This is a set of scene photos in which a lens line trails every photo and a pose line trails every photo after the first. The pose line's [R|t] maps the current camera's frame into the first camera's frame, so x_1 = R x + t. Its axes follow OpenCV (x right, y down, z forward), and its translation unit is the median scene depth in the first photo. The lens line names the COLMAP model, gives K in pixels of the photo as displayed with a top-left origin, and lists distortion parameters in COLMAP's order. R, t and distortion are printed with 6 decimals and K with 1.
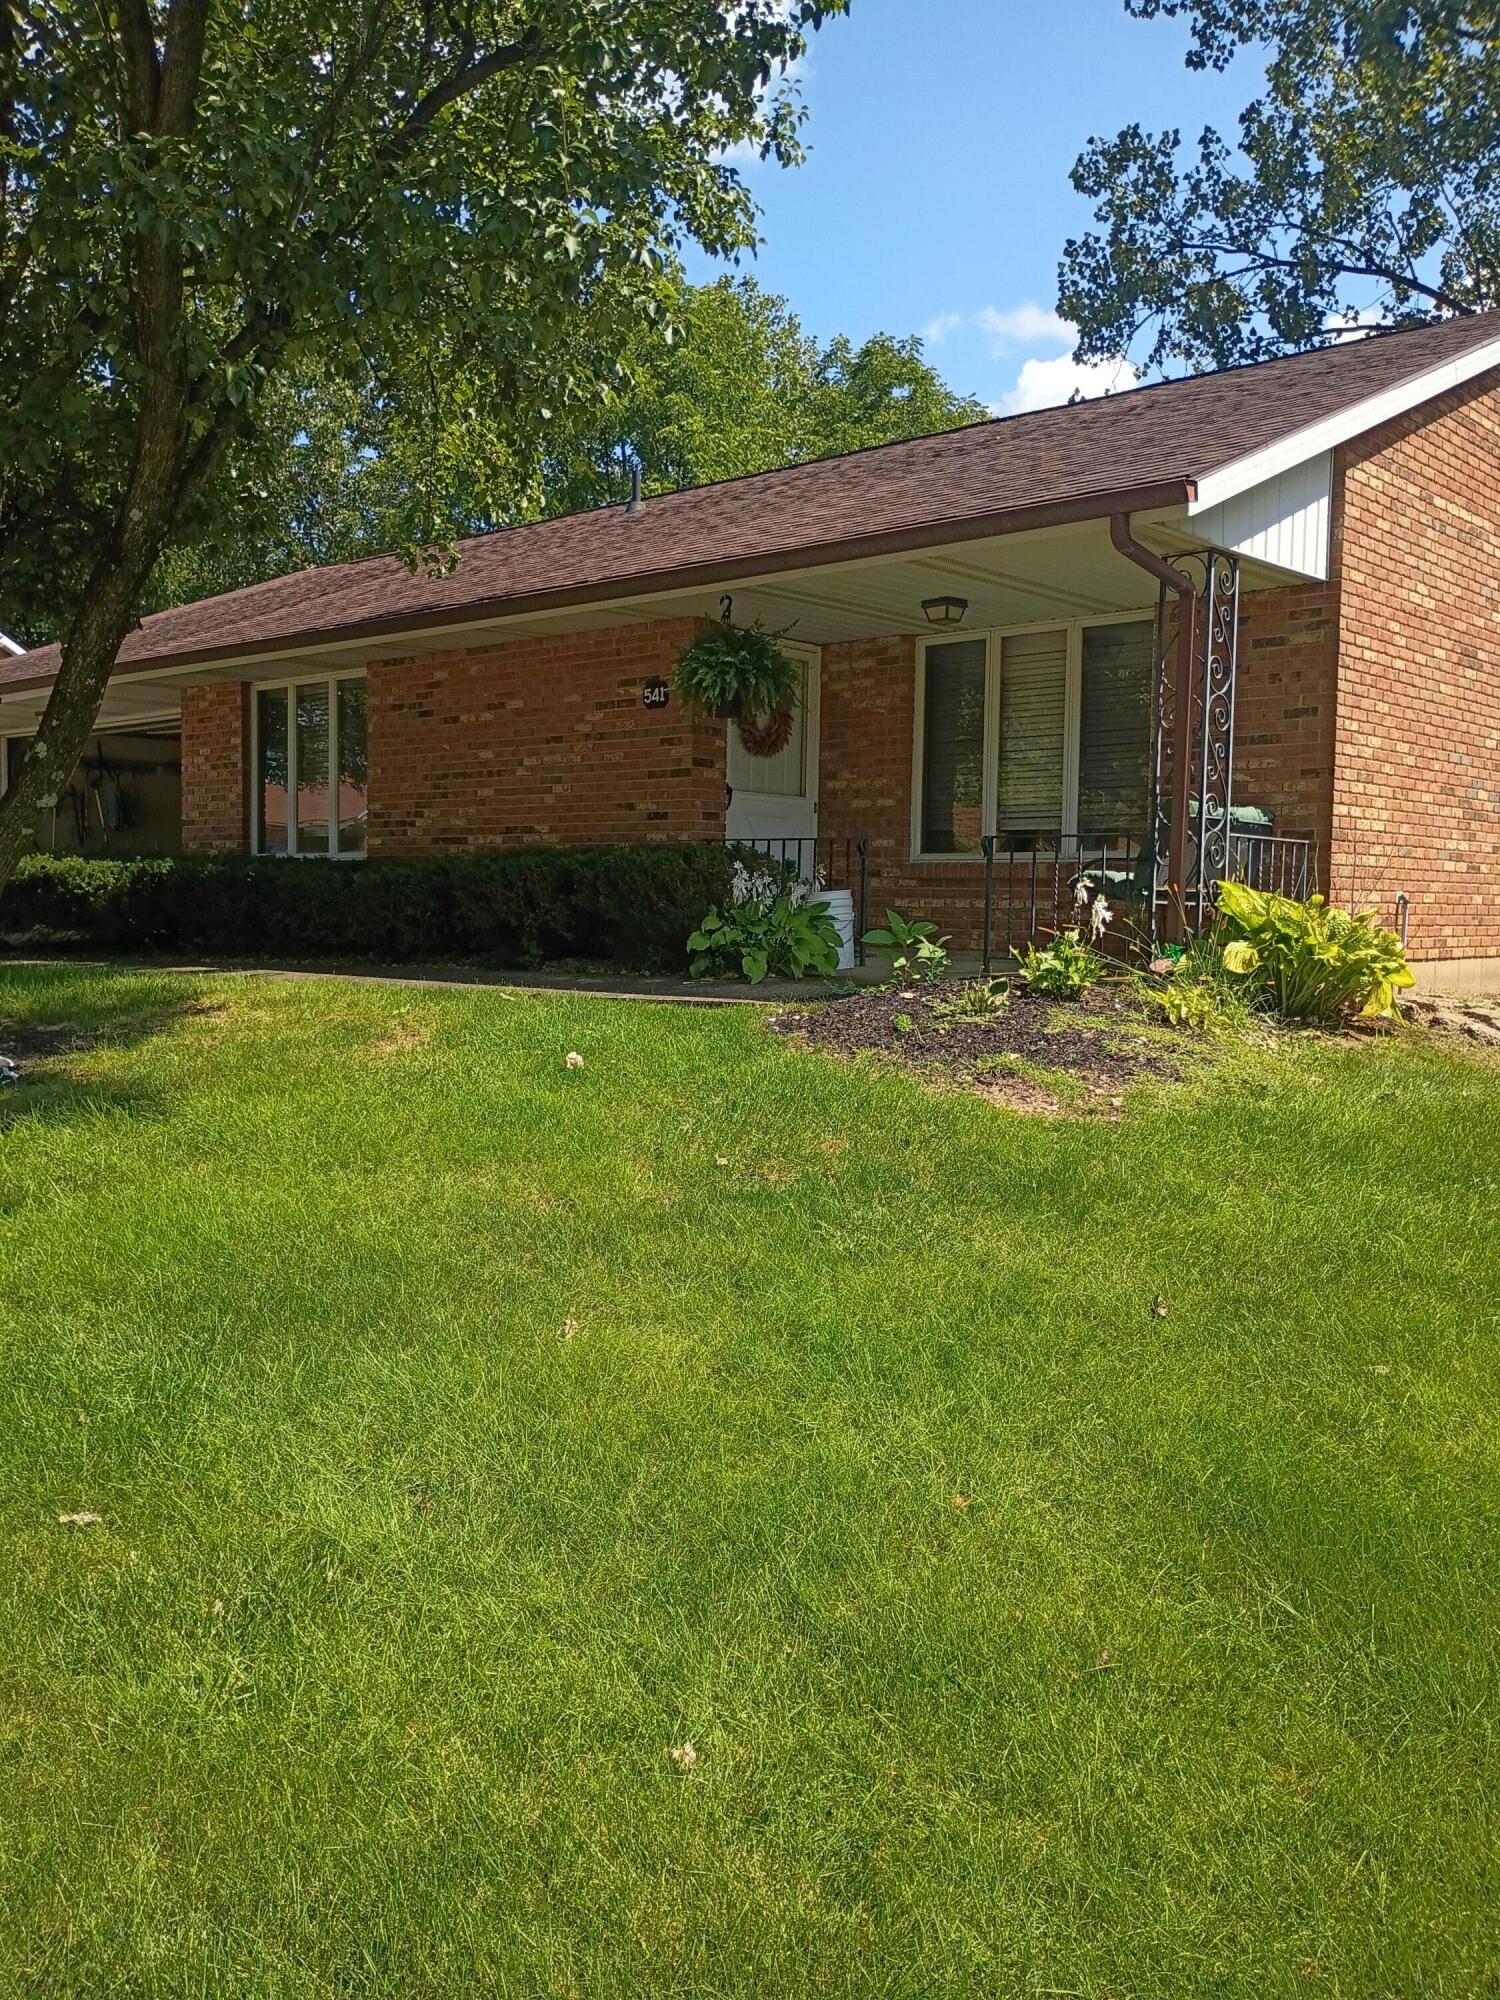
lens RADIAL K [[1657.1, 0, 749.7], [0, 1657.1, 1000.7], [0, 0, 1]] dist [0.062992, -0.083784]
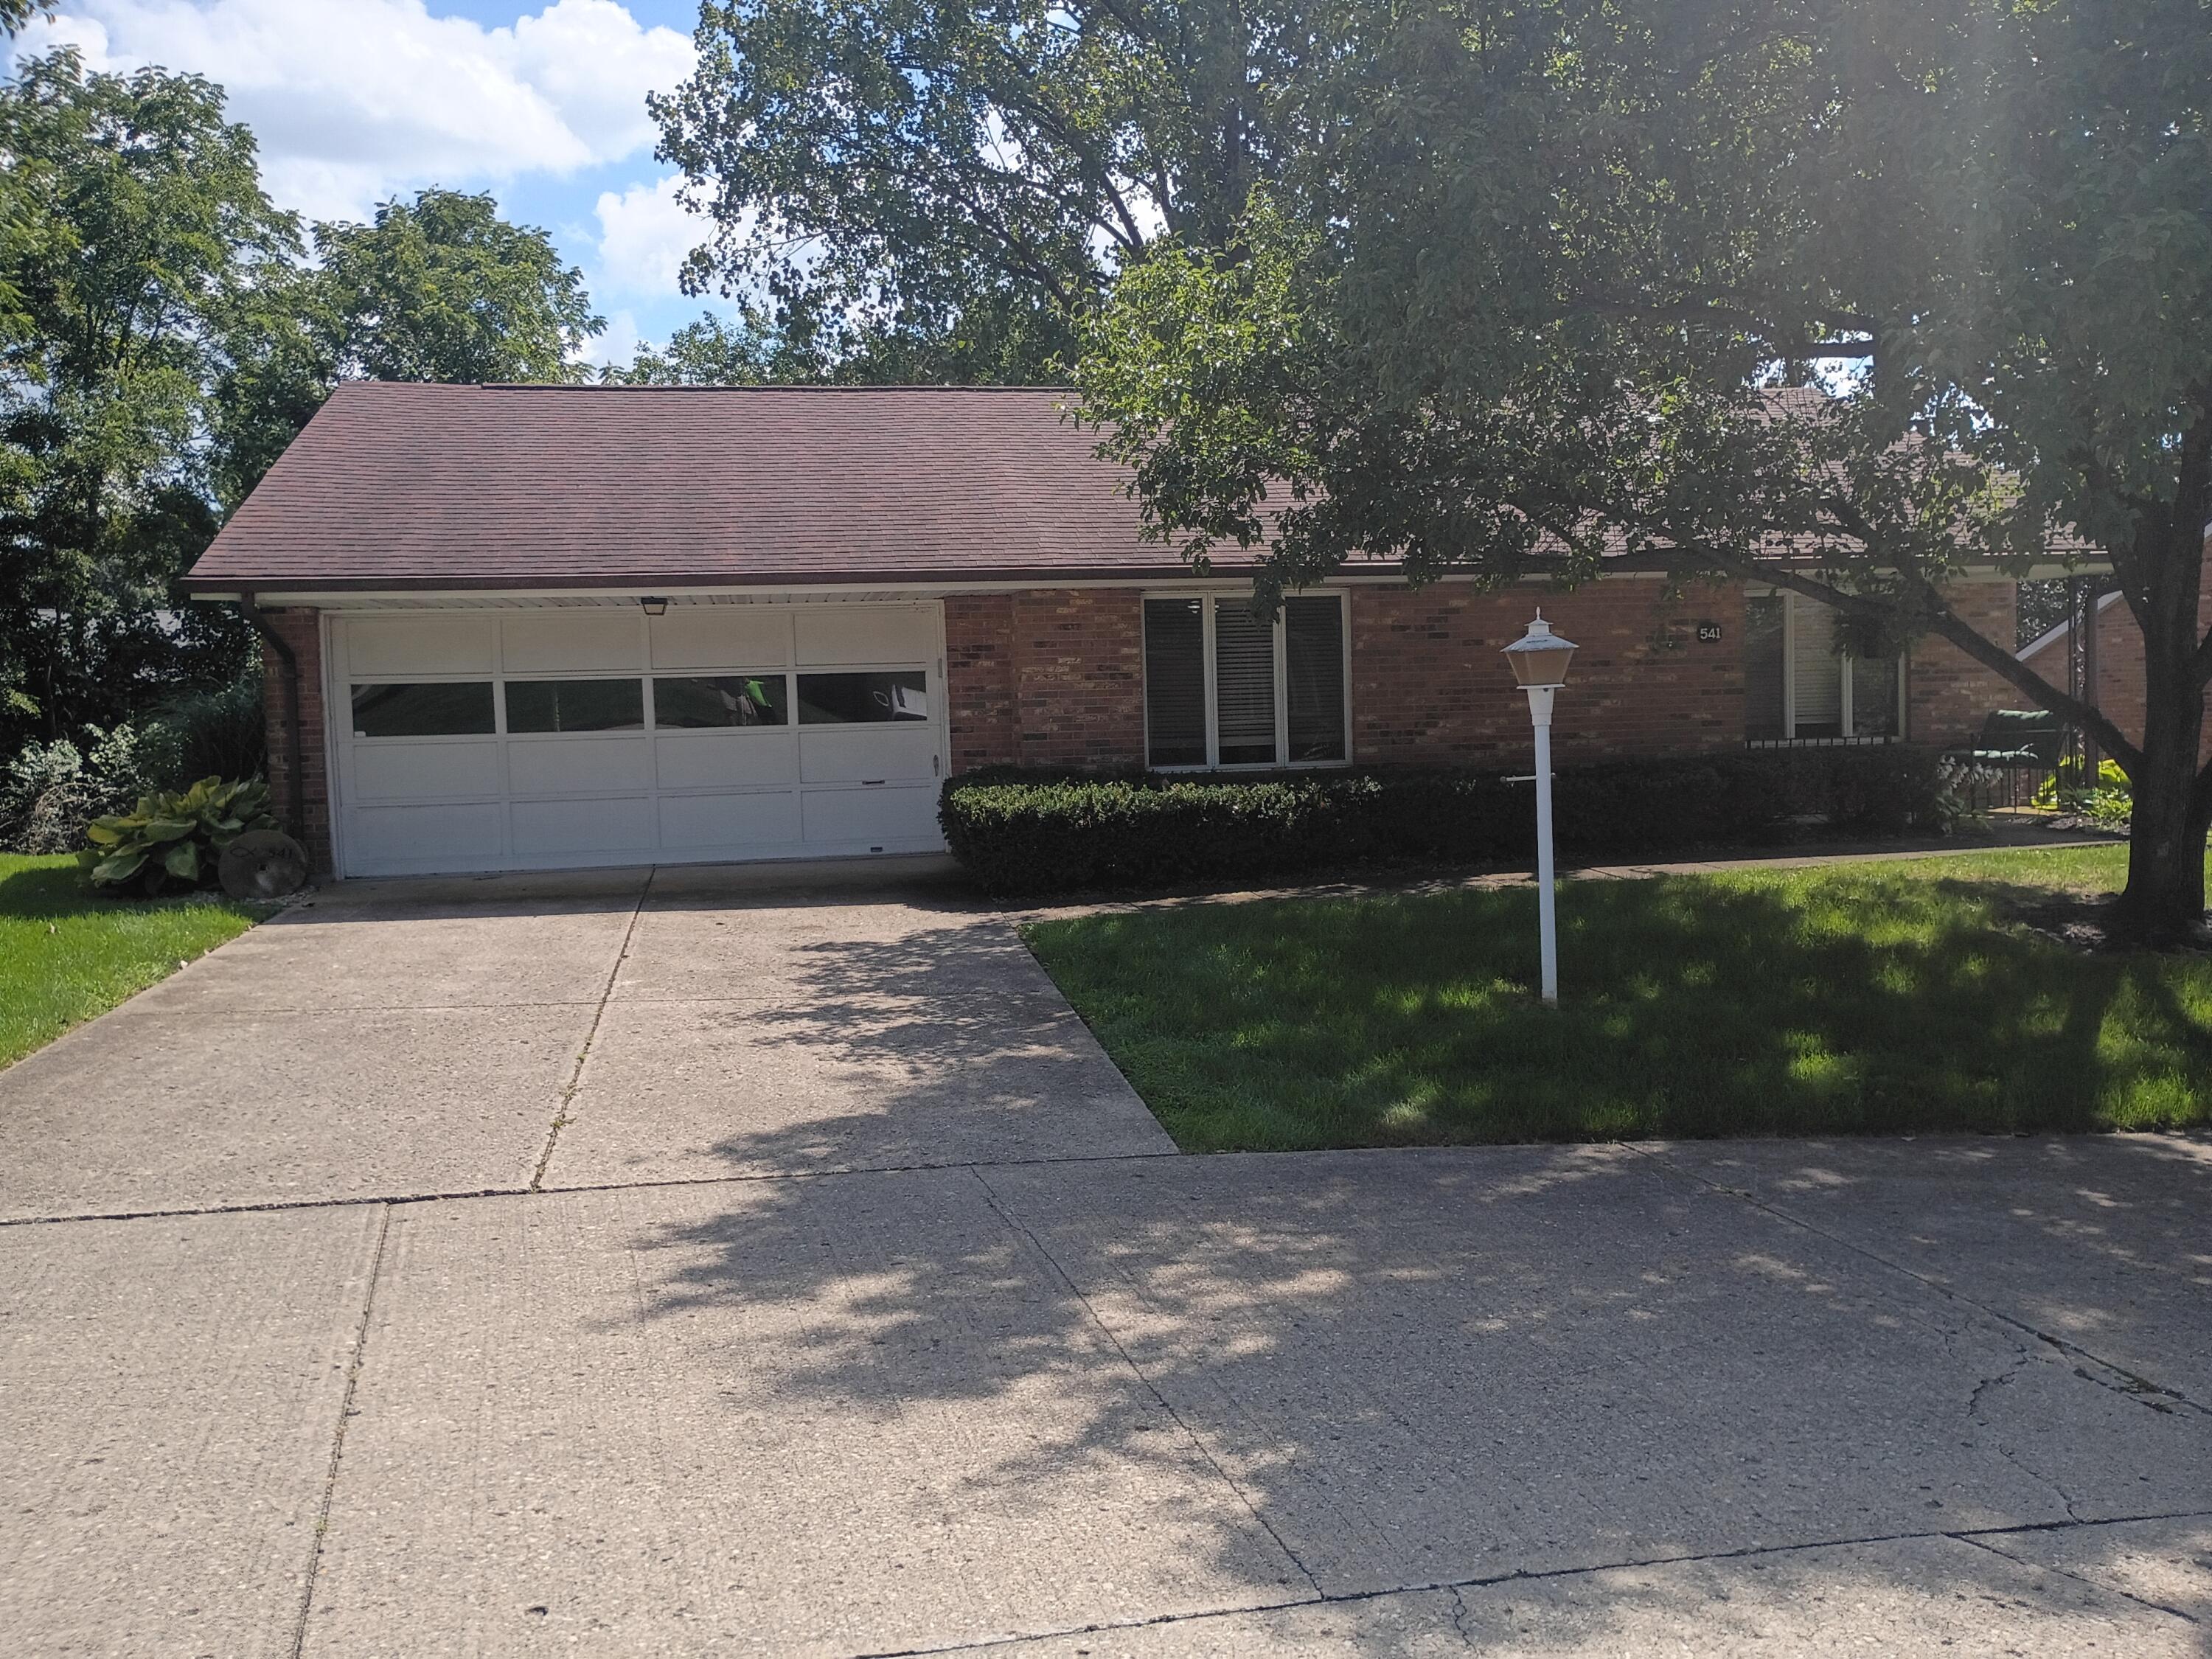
lens RADIAL K [[1832.7, 0, 1106.9], [0, 1832.7, 828.6], [0, 0, 1]] dist [0.062992, -0.083784]
pose [[0.598357, -0.082269, 0.796995, -1.448011], [0.085993, 0.995563, 0.038206, -0.118541], [-0.796601, 0.045675, 0.602777, 0.470597]]
